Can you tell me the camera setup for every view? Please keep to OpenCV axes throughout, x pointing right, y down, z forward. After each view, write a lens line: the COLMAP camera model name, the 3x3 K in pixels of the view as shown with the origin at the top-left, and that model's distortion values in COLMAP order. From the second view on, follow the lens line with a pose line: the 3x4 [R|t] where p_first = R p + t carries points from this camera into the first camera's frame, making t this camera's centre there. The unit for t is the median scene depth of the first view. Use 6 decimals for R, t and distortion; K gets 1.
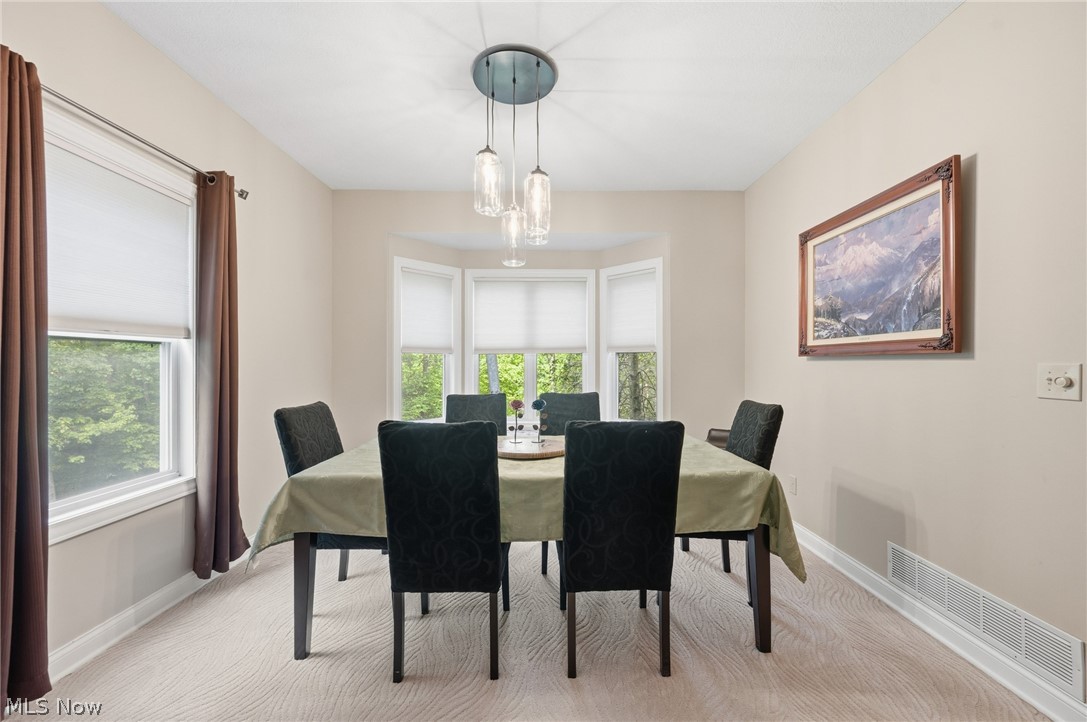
lens RADIAL K [[432.4, 0, 546.1], [0, 432.4, 360.0], [0, 0, 1]] dist [-0.001454, 0.000057]
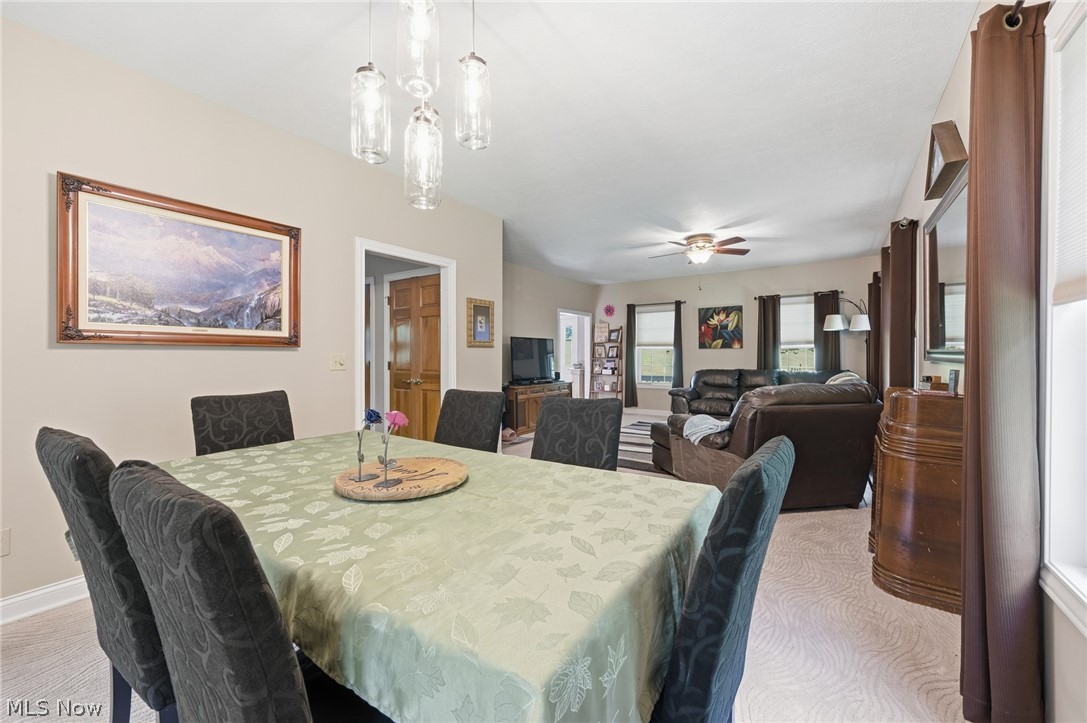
lens RADIAL K [[432.4, 0, 546.1], [0, 432.4, 360.5], [0, 0, 1]] dist [-0.001454, 0.000057]
pose [[-0.819460, -0.003174, 0.573128, -0.624326], [-0.002896, 0.999995, 0.001397, 0.023405], [-0.573130, -0.000515, -0.819465, 1.450216]]
